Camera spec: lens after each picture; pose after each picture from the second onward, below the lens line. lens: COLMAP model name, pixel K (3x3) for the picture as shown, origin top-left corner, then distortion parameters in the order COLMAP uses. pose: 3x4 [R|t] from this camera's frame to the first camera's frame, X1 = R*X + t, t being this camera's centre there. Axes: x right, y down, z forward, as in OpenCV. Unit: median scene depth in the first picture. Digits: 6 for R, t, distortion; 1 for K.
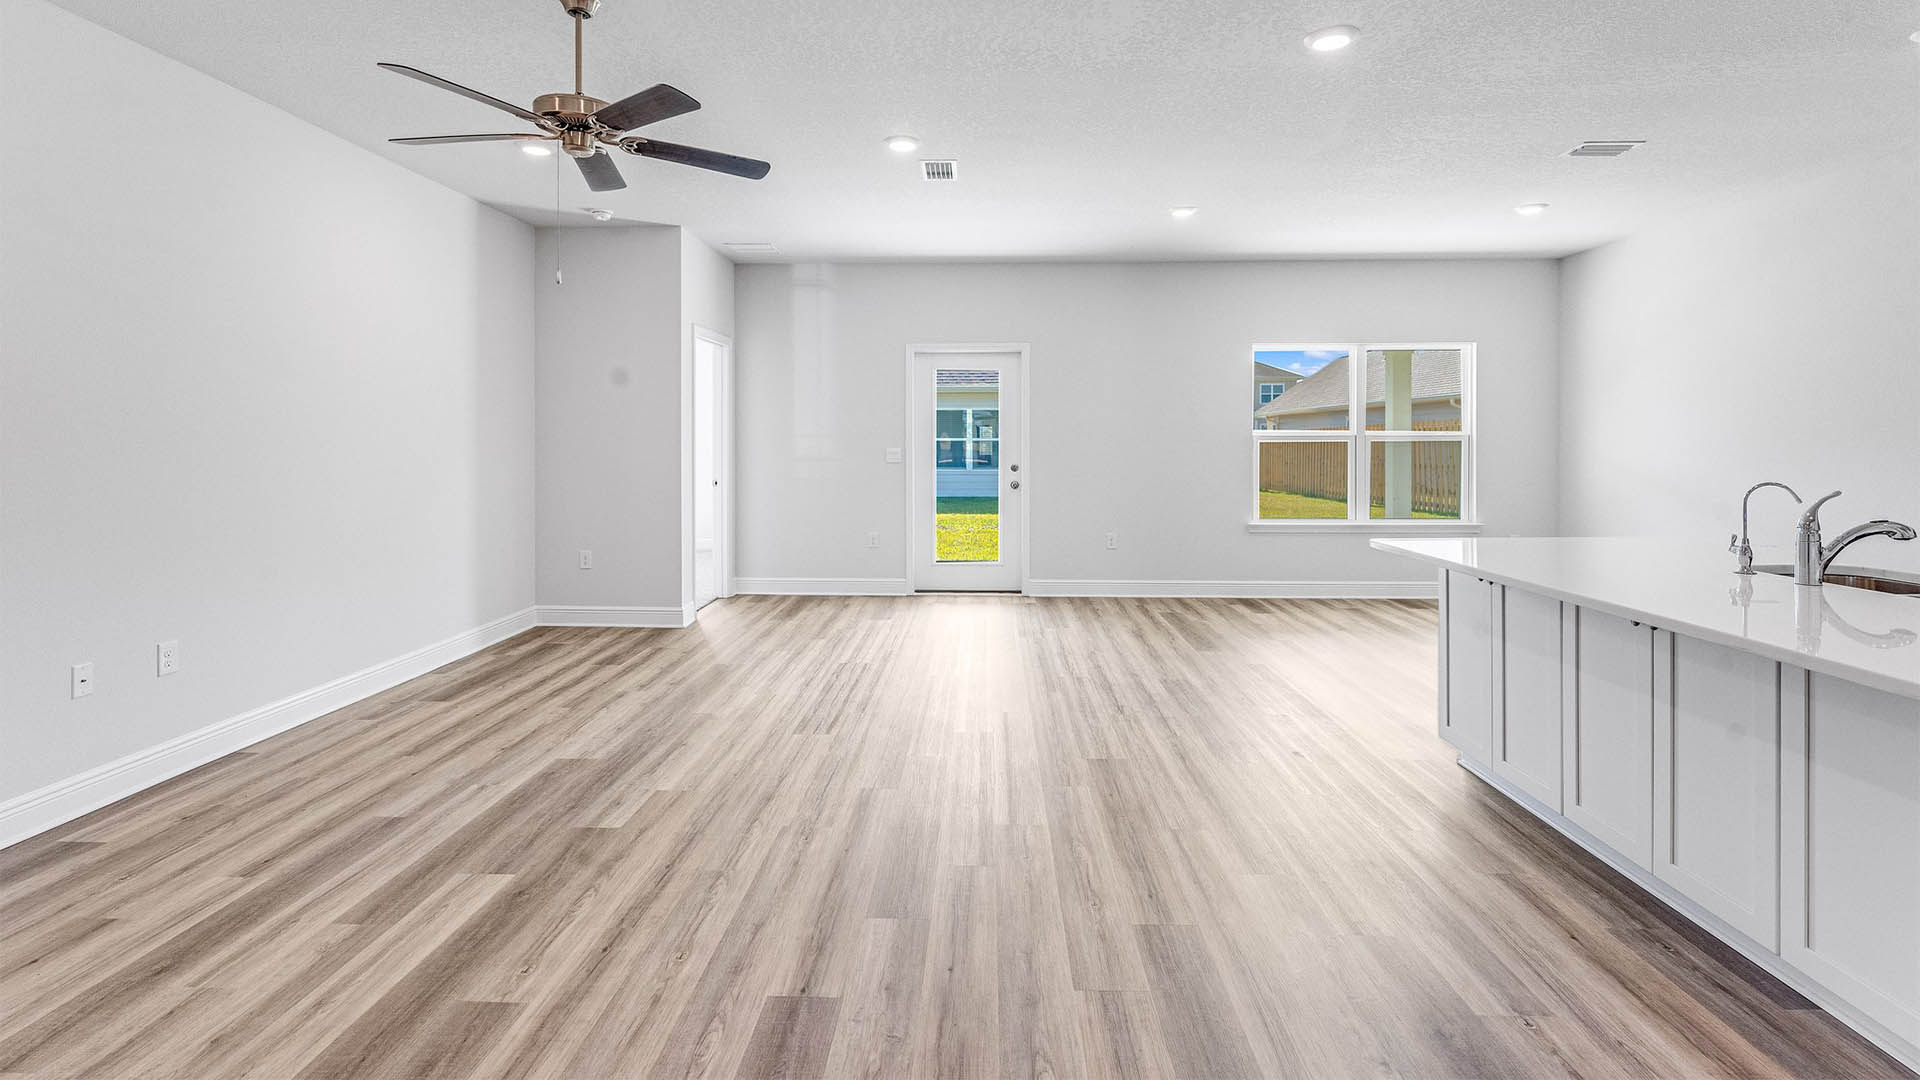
lens RADIAL K [[890.7, 0, 955.2], [0, 890.7, 451.8], [0, 0, 1]] dist [-0.002299, -0.000497]
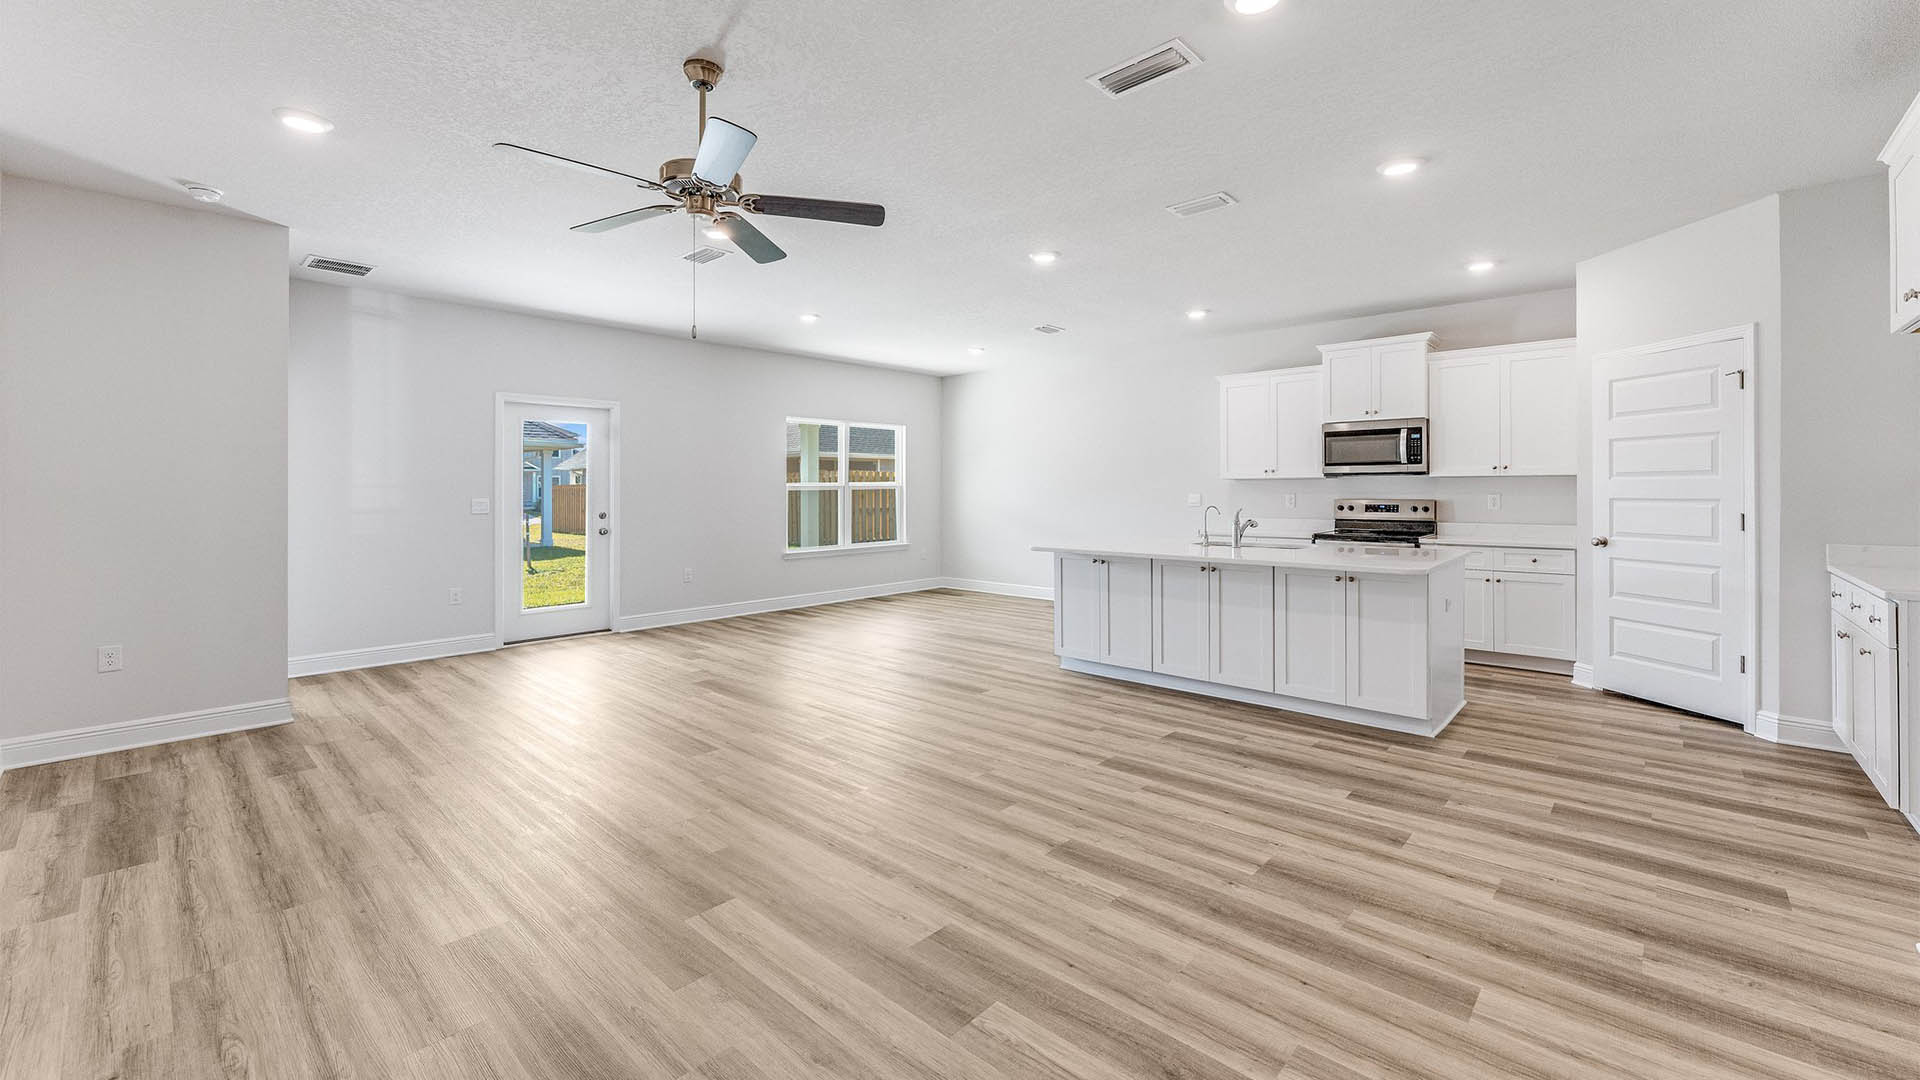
lens RADIAL K [[763.5, 0, 955.8], [0, 763.5, 489.0], [0, 0, 1]] dist [0.001024, -0.000130]
pose [[0.657222, -0.002402, 0.753693, -0.469104], [0.013492, 0.999872, -0.008578, -0.000217], [-0.753576, 0.015806, 0.657171, 0.091576]]
